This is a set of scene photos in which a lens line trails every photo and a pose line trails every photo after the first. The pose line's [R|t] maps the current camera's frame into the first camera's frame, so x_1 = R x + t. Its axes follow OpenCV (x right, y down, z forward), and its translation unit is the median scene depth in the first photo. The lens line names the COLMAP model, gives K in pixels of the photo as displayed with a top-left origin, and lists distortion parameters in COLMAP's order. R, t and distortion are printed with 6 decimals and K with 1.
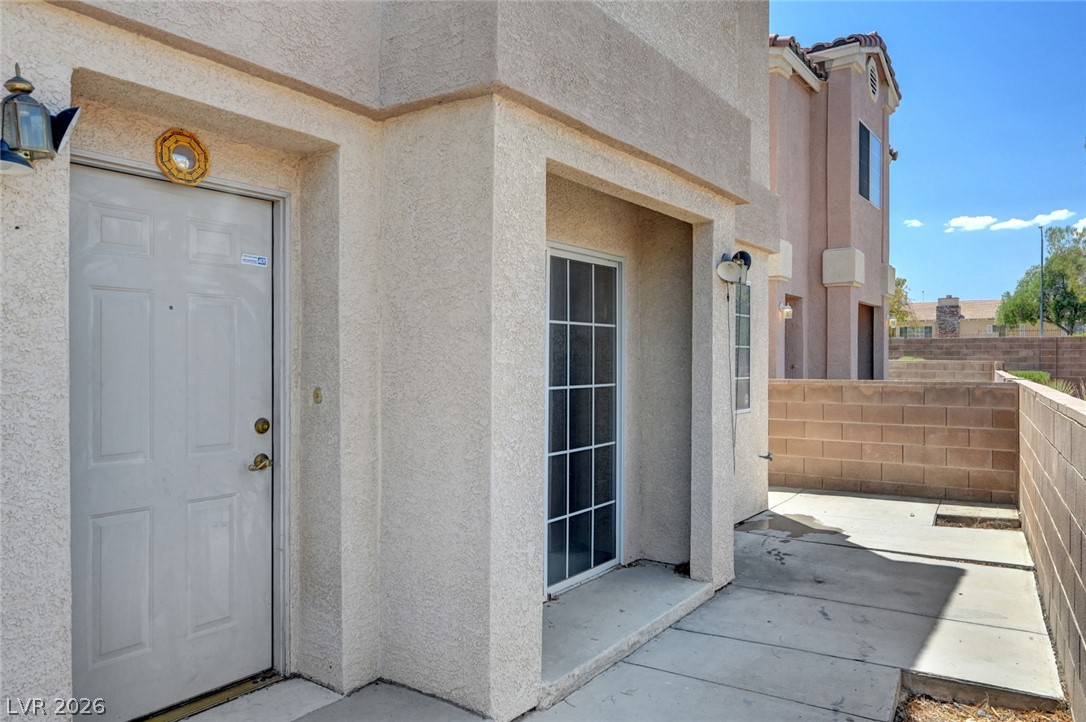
lens RADIAL K [[756.2, 0, 543.0], [0, 756.2, 361.0], [0, 0, 1]] dist [-0.027645, 0.002759]
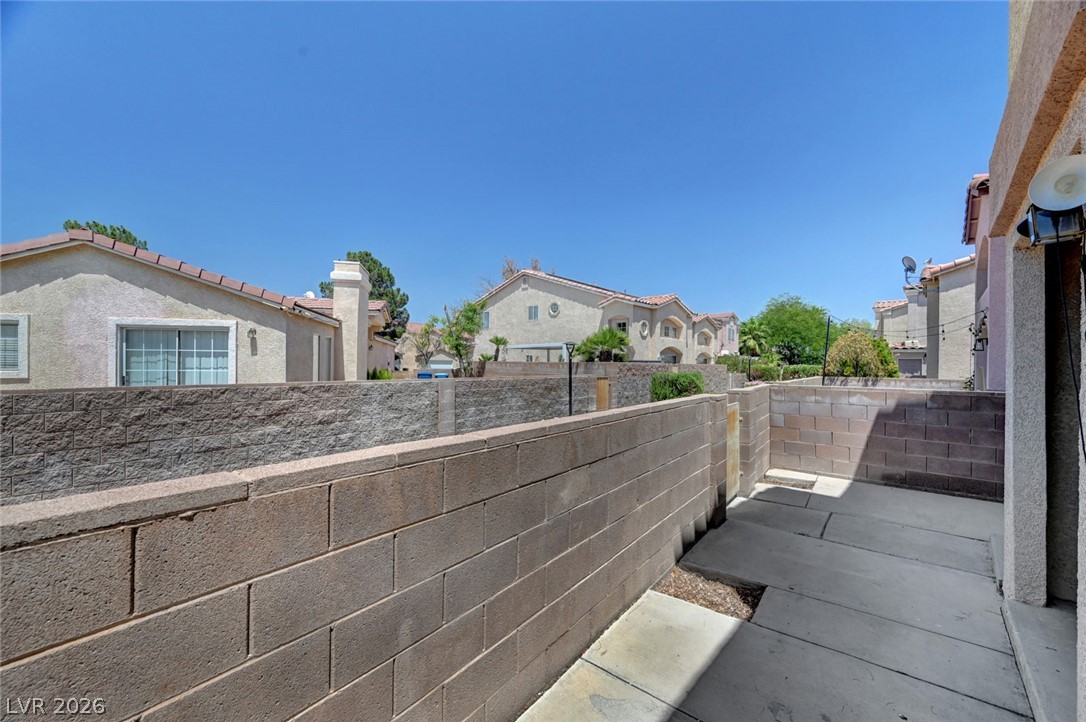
lens RADIAL K [[426.3, 0, 543.0], [0, 426.3, 361.0], [0, 0, 1]] dist [-0.001632, -0.000009]
pose [[-0.990953, -0.010790, 0.133772, 0.427751], [-0.011439, 0.999926, -0.004082, -0.014800], [-0.133719, -0.005576, -0.991004, 1.031536]]
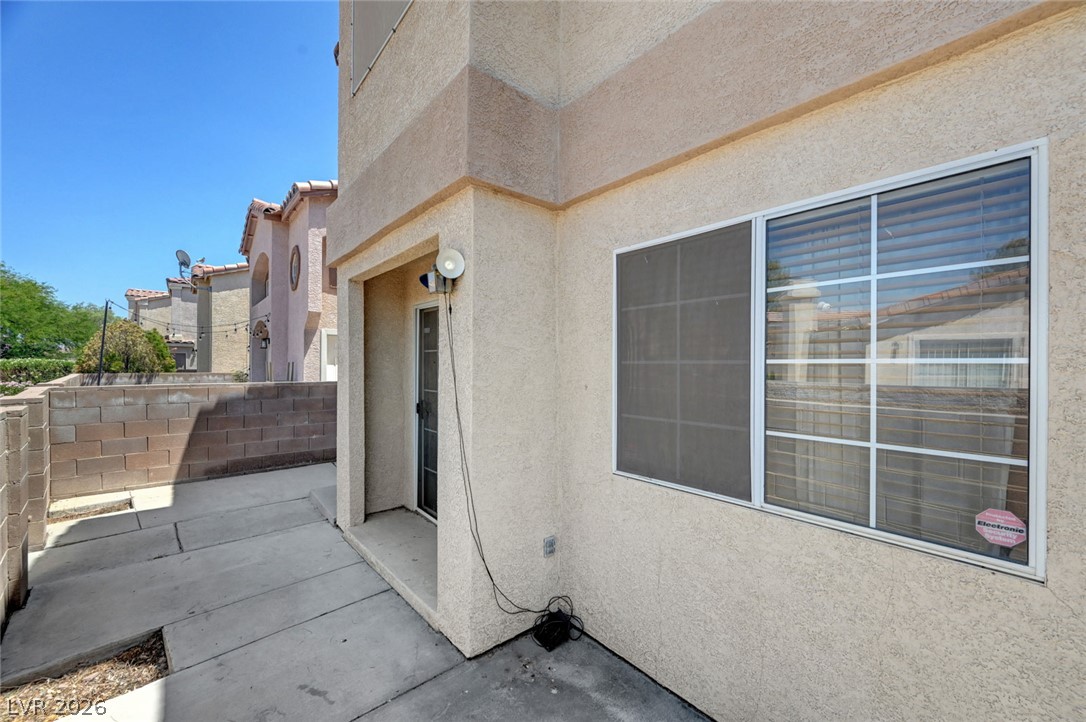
lens RADIAL K [[433.9, 0, 543.0], [0, 433.9, 361.0], [0, 0, 1]] dist [0.002605, 0.000240]
pose [[-0.253697, -0.010793, -0.967223, 0.551706], [-0.010399, 0.999910, -0.008430, -0.017315], [0.967228, 0.007920, -0.253787, 0.966246]]
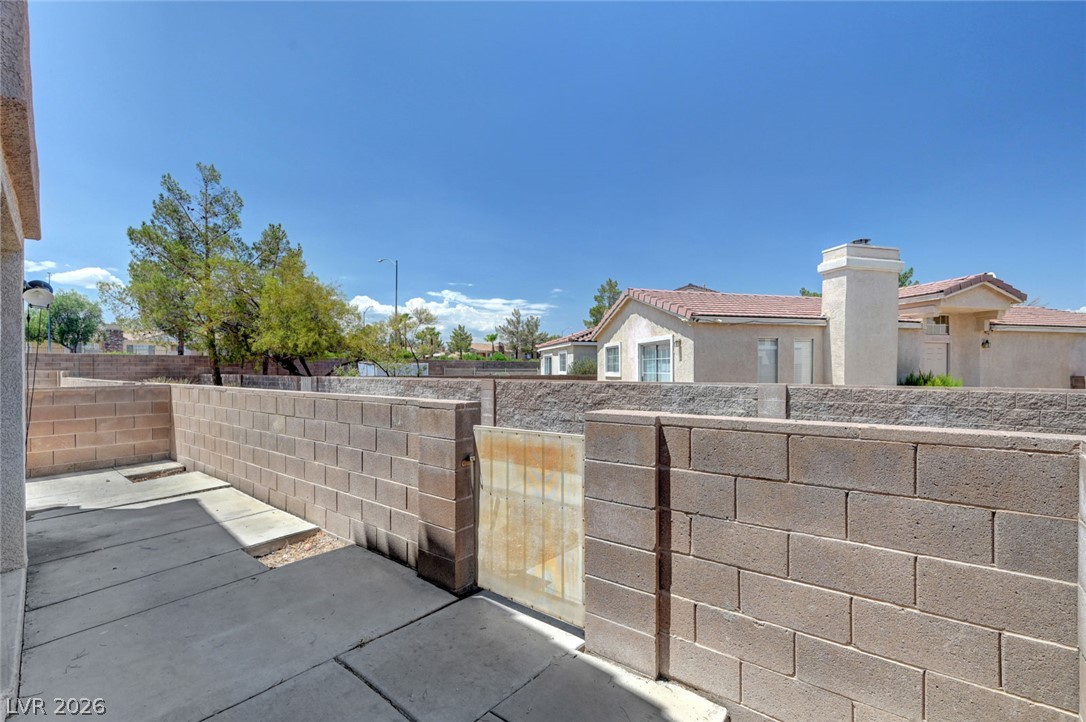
lens RADIAL K [[433.9, 0, 543.0], [0, 433.9, 361.0], [0, 0, 1]] dist [0.002605, 0.000240]
pose [[0.112777, 0.014513, 0.993514, -0.265514], [0.005010, 0.999872, -0.015174, -0.003841], [-0.993608, 0.006689, 0.112690, 0.107858]]
